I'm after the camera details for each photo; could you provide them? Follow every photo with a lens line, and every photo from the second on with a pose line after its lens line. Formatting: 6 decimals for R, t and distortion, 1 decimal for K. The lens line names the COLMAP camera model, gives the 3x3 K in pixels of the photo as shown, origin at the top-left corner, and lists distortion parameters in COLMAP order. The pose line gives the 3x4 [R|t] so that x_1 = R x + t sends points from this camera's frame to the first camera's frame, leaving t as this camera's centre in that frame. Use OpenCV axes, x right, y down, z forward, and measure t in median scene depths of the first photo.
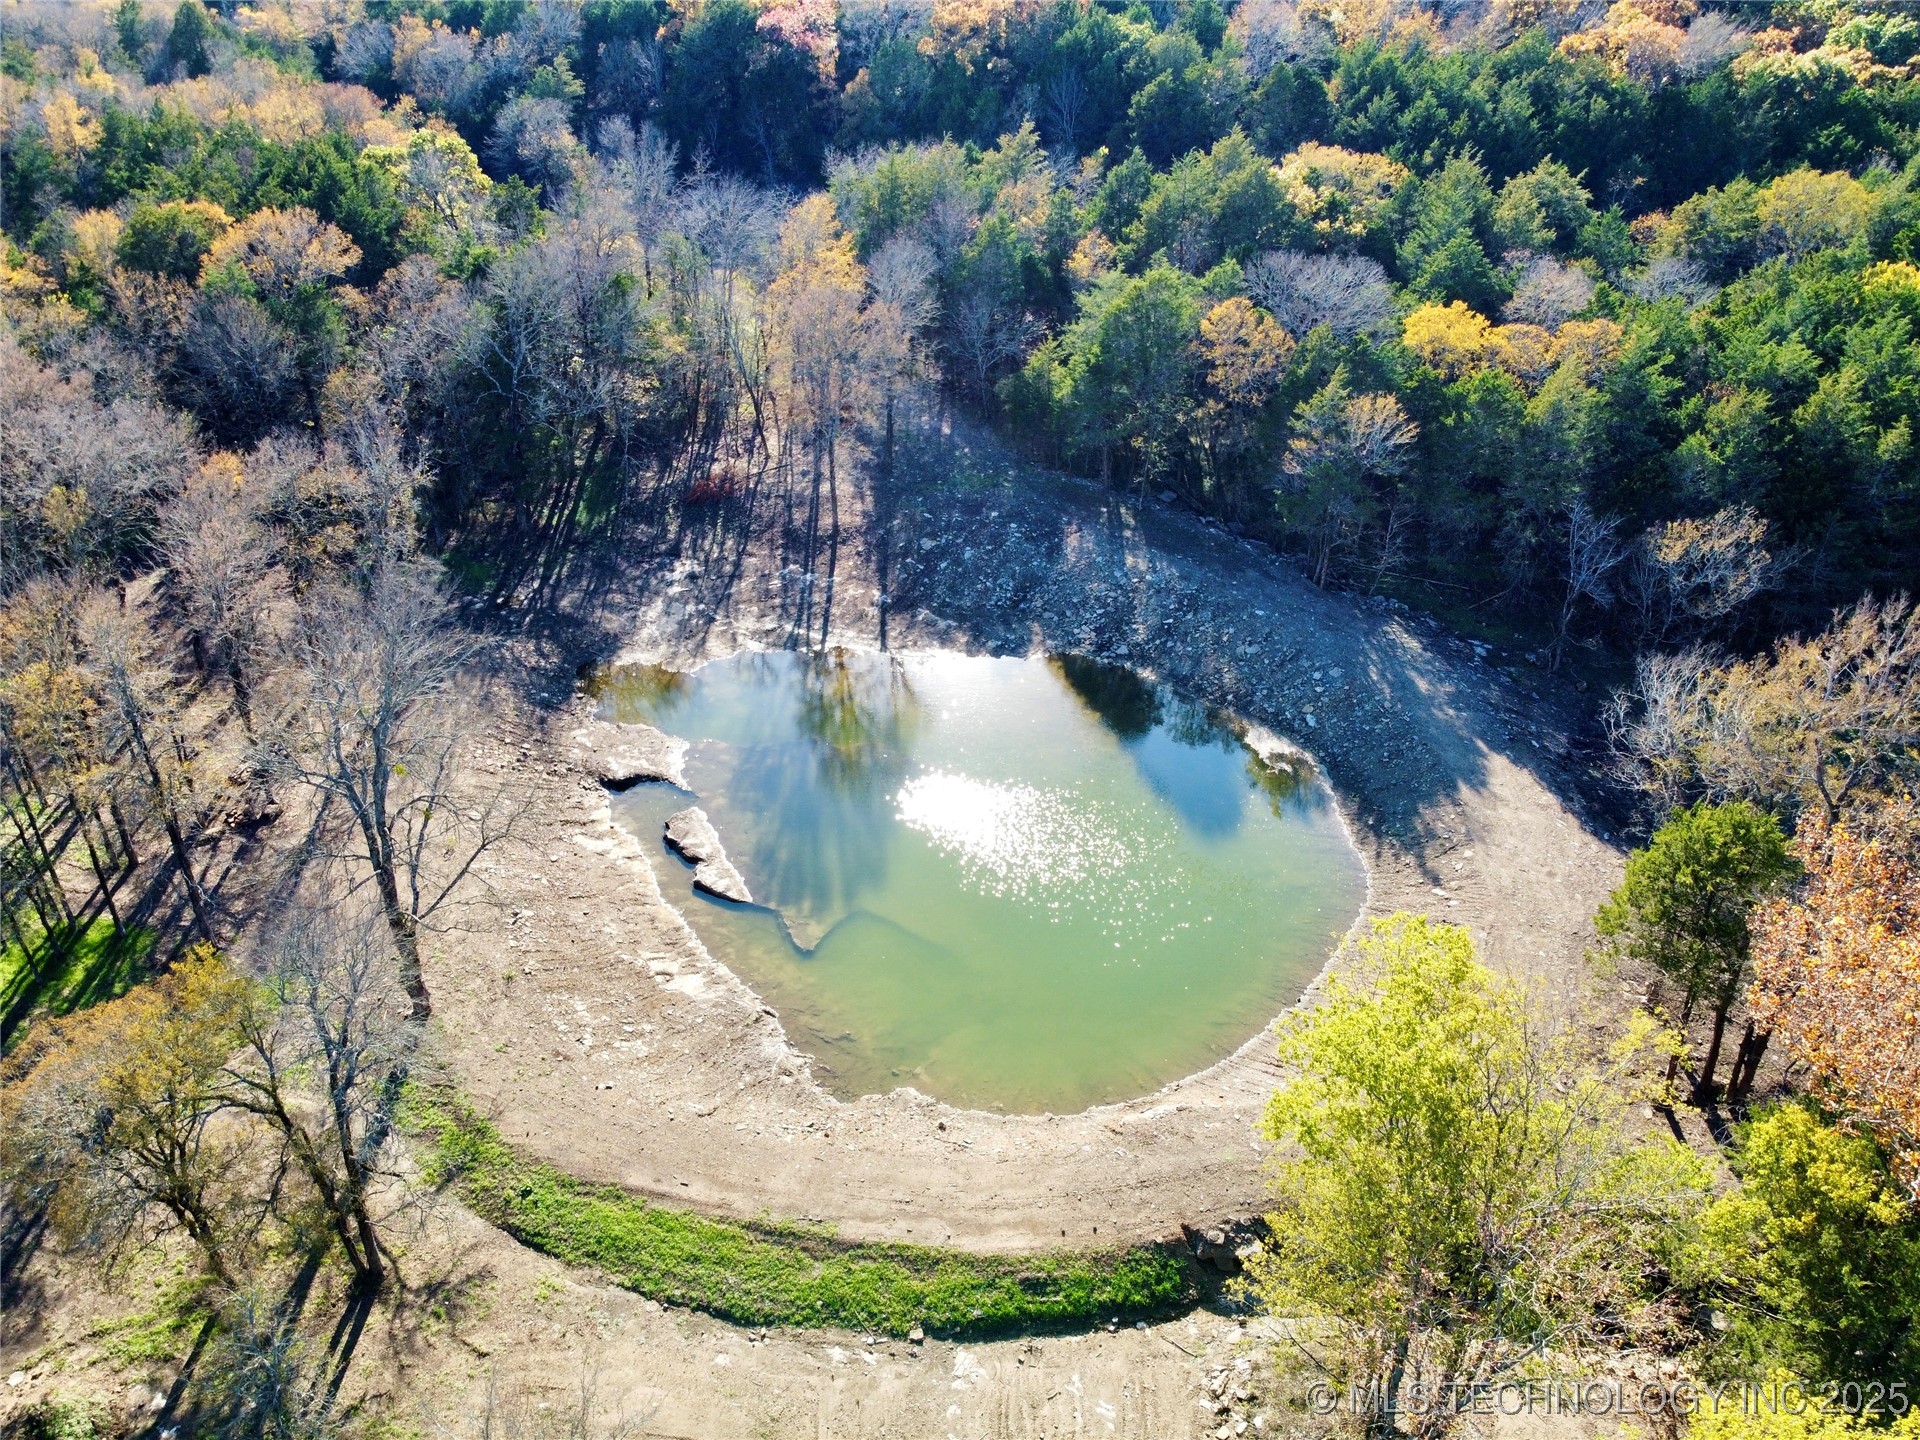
lens RADIAL K [[1464.8, 0, 899.5], [0, 1464.8, 701.0], [0, 0, 1]] dist [-0.001593, -0.004883]
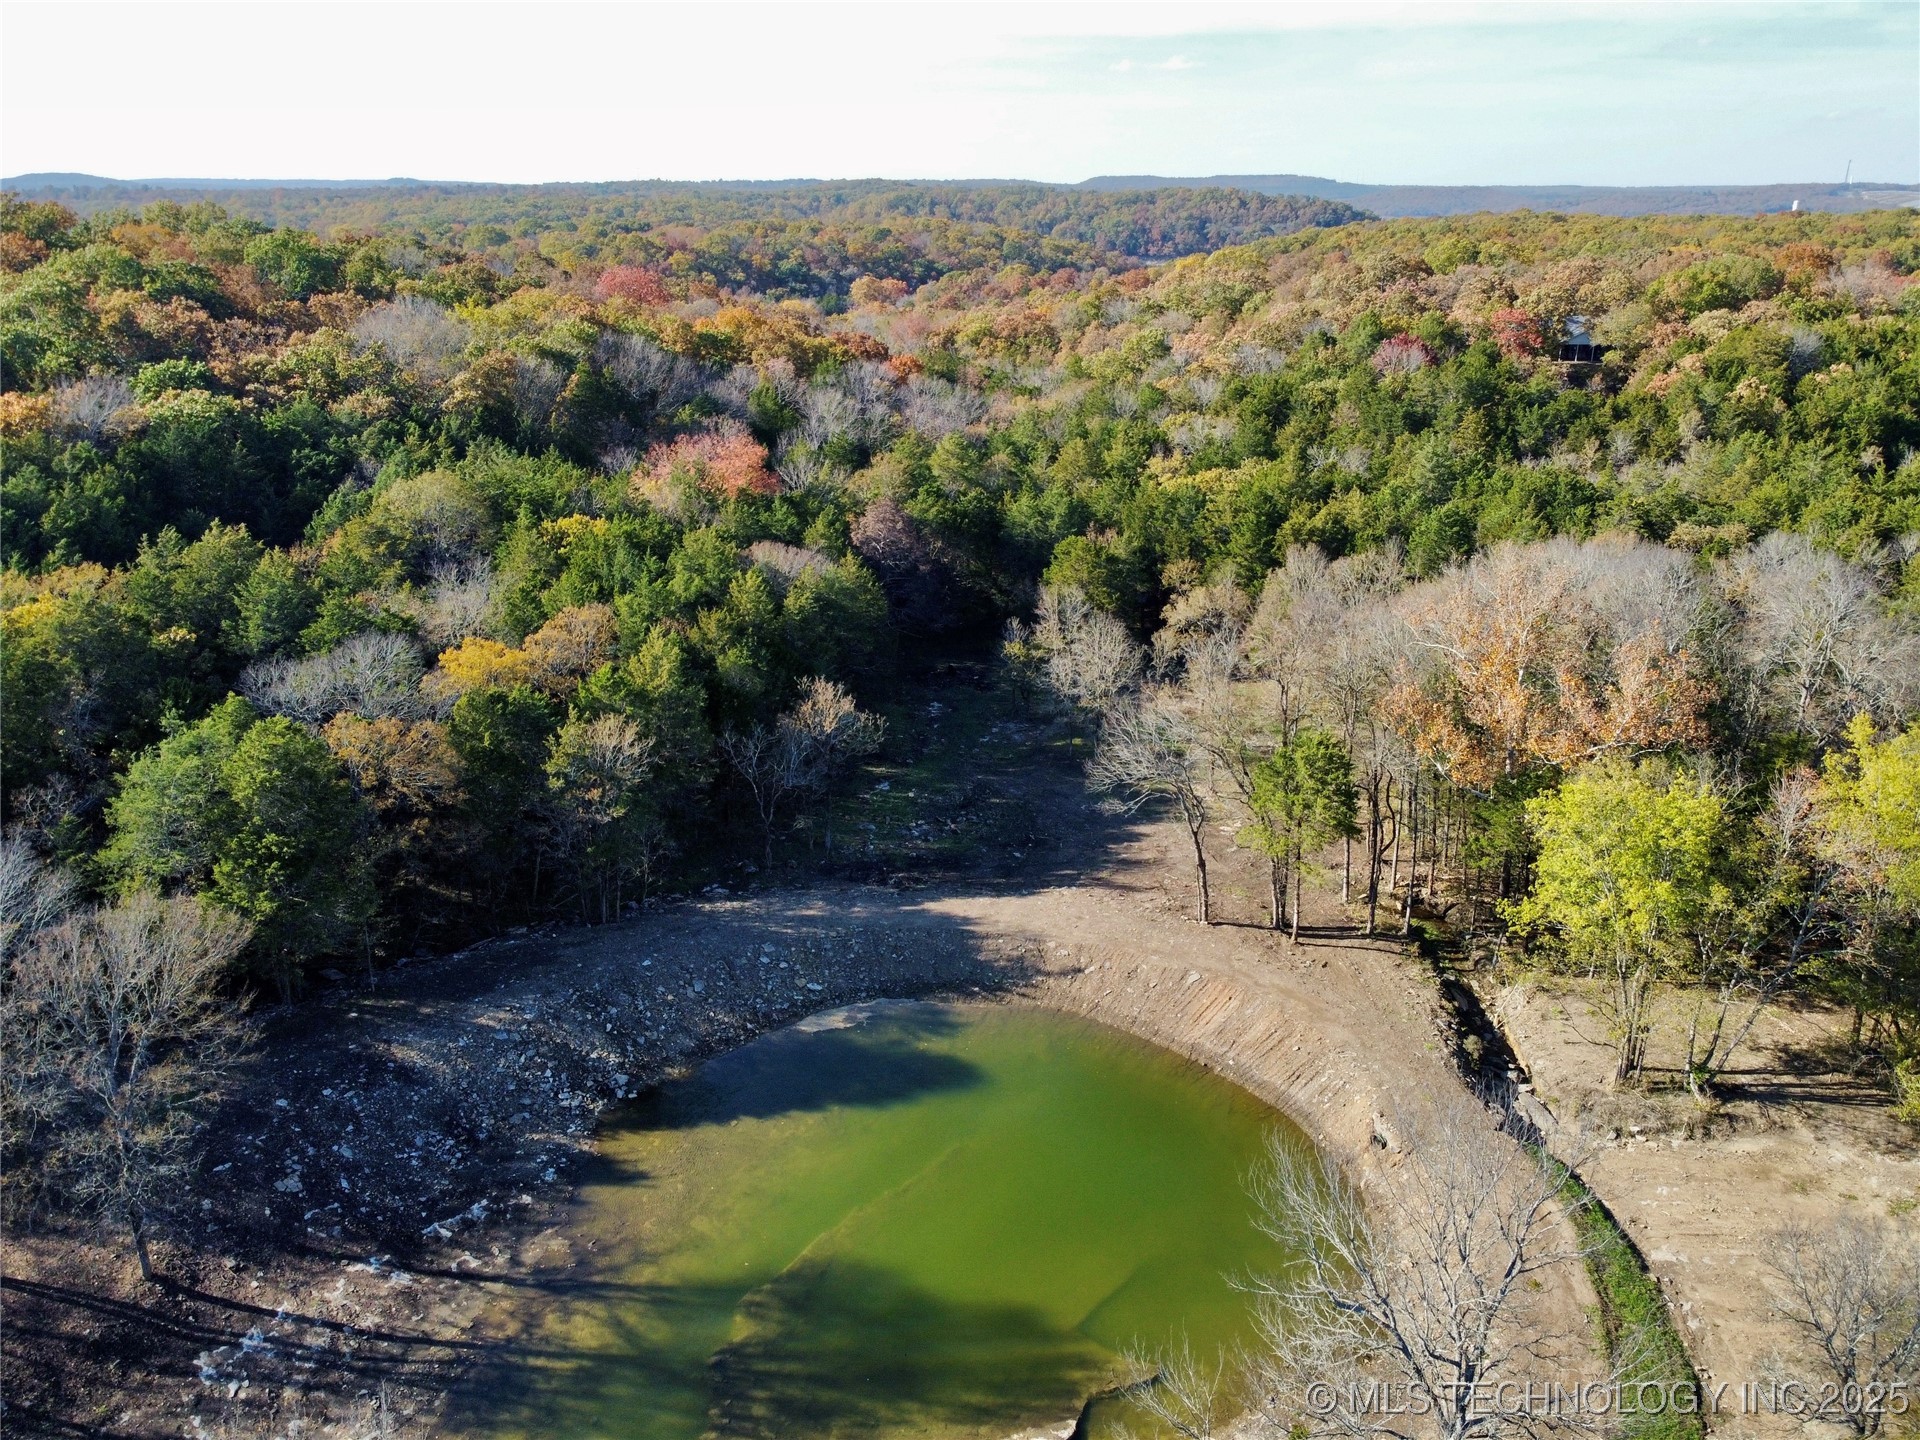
lens RADIAL K [[1464.8, 0, 971.1], [0, 1464.8, 715.7], [0, 0, 1]] dist [-0.001593, -0.004883]
pose [[0.051299, -0.333895, 0.941213, -0.542566], [0.507845, 0.820225, 0.263296, -0.313396], [-0.859920, 0.464483, 0.211644, 0.517115]]
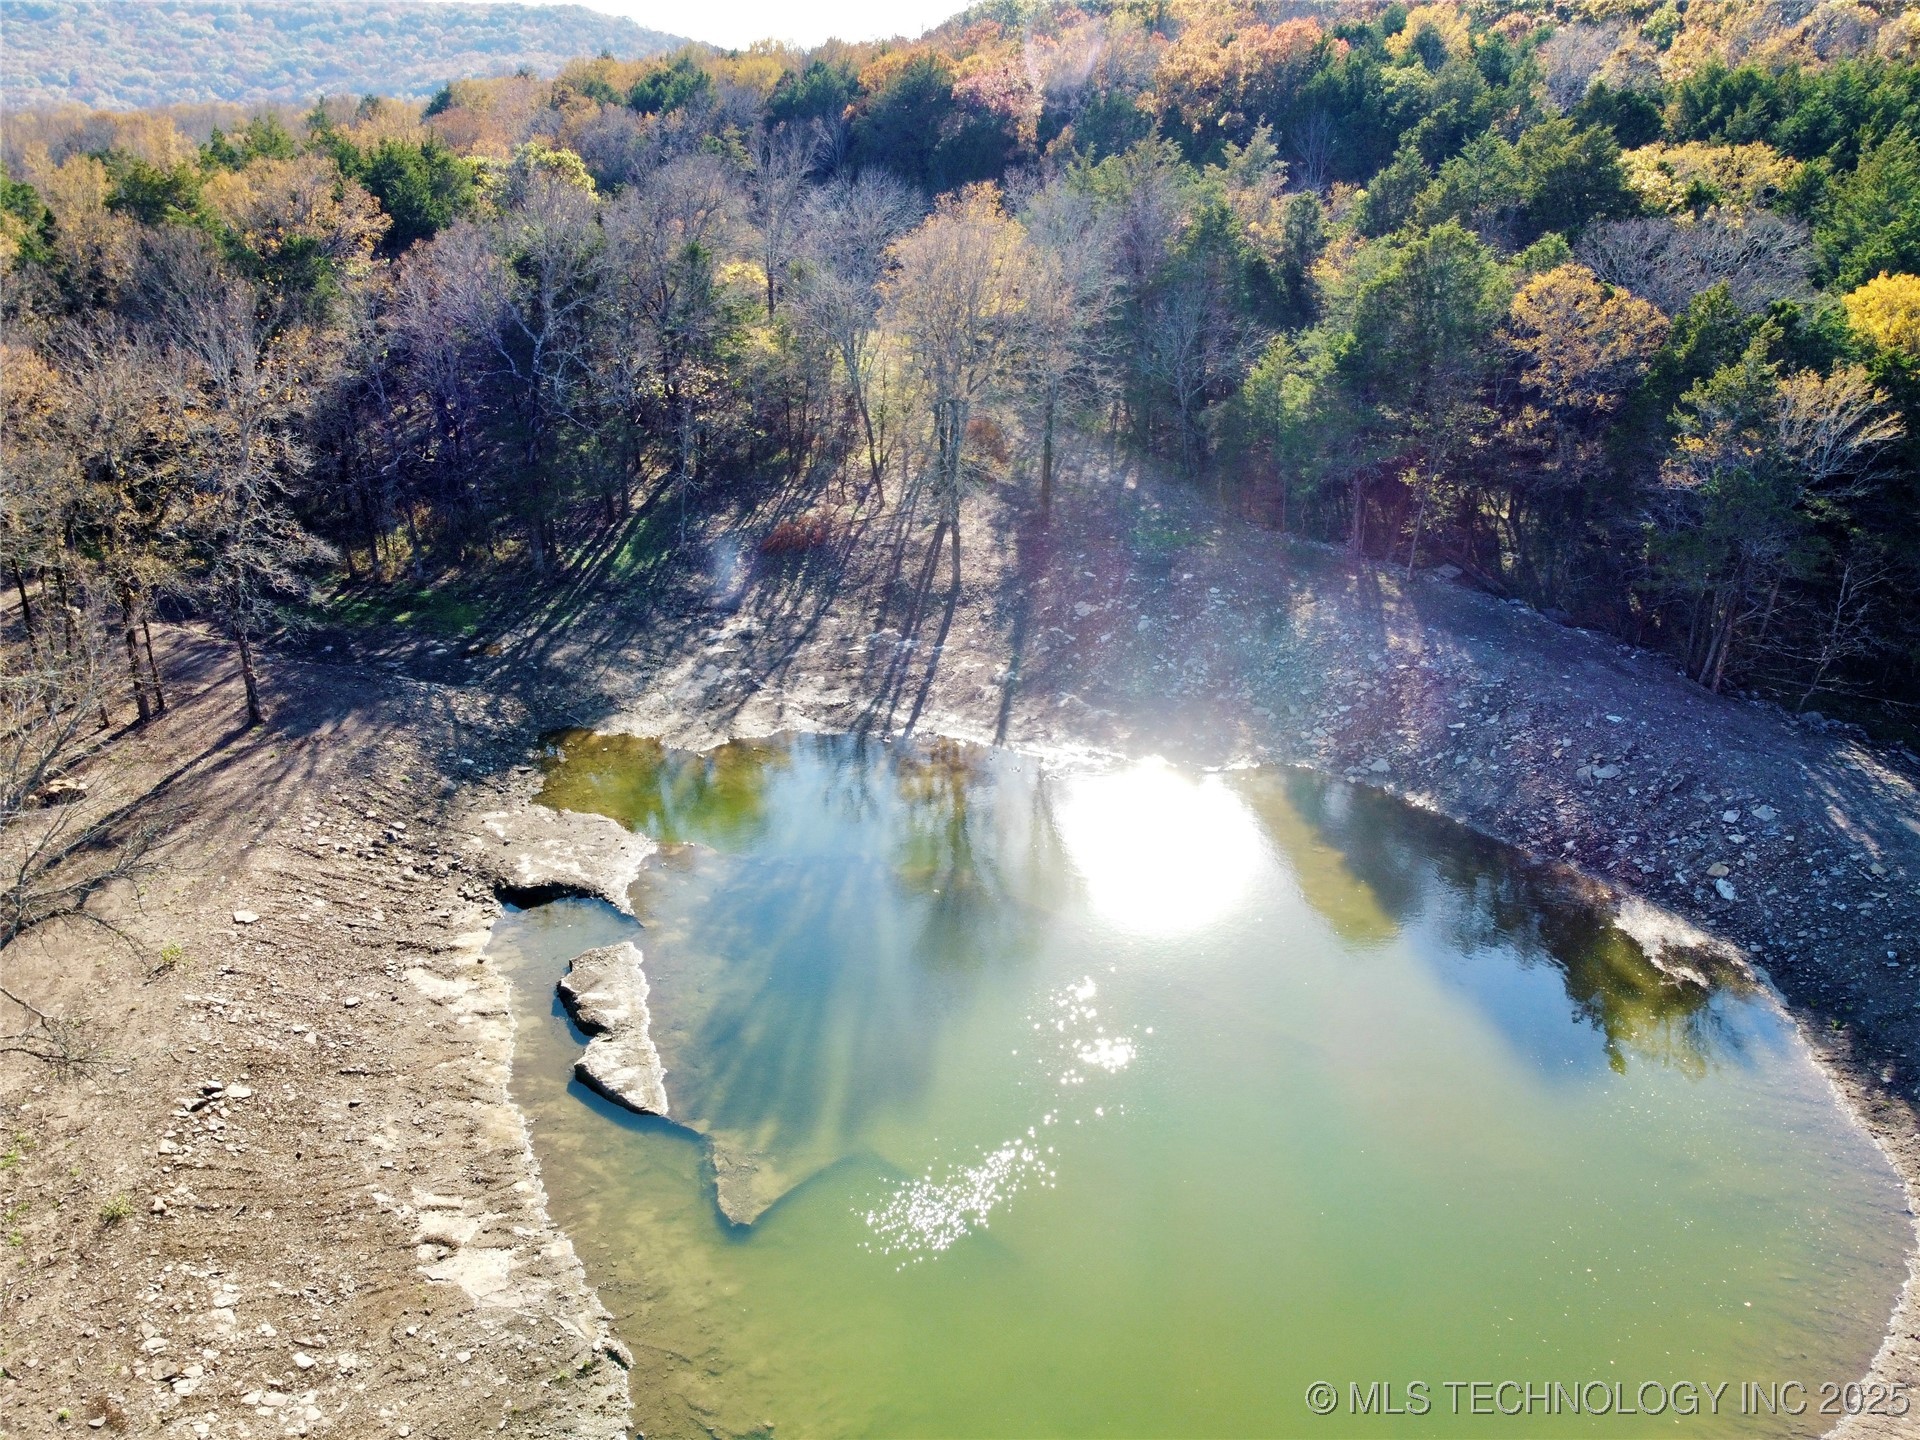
lens RADIAL K [[1464.8, 0, 911.5], [0, 1464.8, 684.7], [0, 0, 1]] dist [-0.001593, -0.004883]
pose [[0.988125, 0.061152, -0.140958, 0.039118], [-0.083398, 0.983949, -0.157762, 0.044026], [0.129048, 0.167644, 0.977365, 0.342550]]
